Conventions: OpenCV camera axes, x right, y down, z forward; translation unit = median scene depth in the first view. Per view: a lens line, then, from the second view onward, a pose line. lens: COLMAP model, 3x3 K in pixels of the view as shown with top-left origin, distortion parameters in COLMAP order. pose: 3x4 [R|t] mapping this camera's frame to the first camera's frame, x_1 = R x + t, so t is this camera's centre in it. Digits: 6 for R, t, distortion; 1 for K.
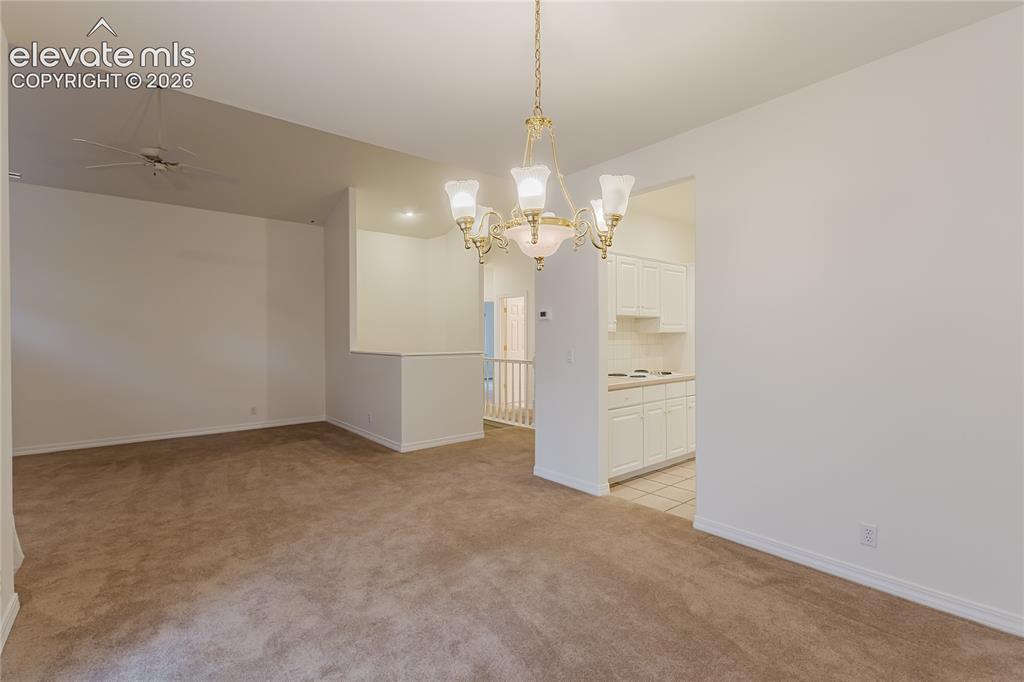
lens RADIAL K [[469.0, 0, 517.8], [0, 469.0, 343.4], [0, 0, 1]] dist [-0.001193, 0.002767]
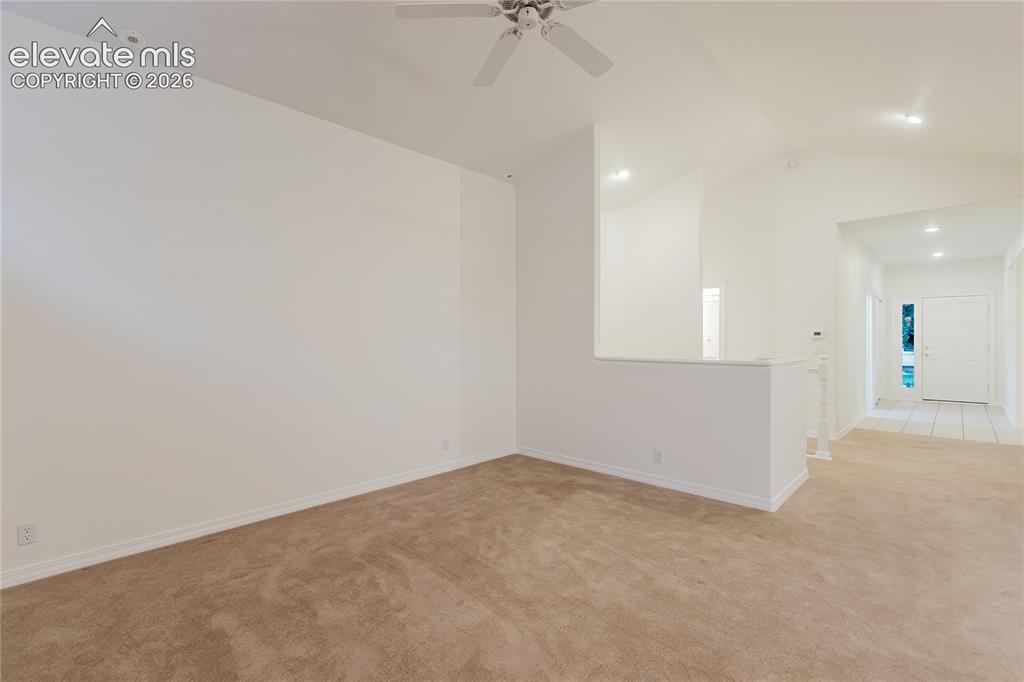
lens RADIAL K [[469.0, 0, 510.9], [0, 469.0, 339.5], [0, 0, 1]] dist [-0.001193, 0.002767]
pose [[0.993096, 0.001248, 0.117294, -0.561437], [-0.000032, 0.999946, -0.010365, -0.002487], [-0.117300, 0.010289, 0.993043, 0.315149]]
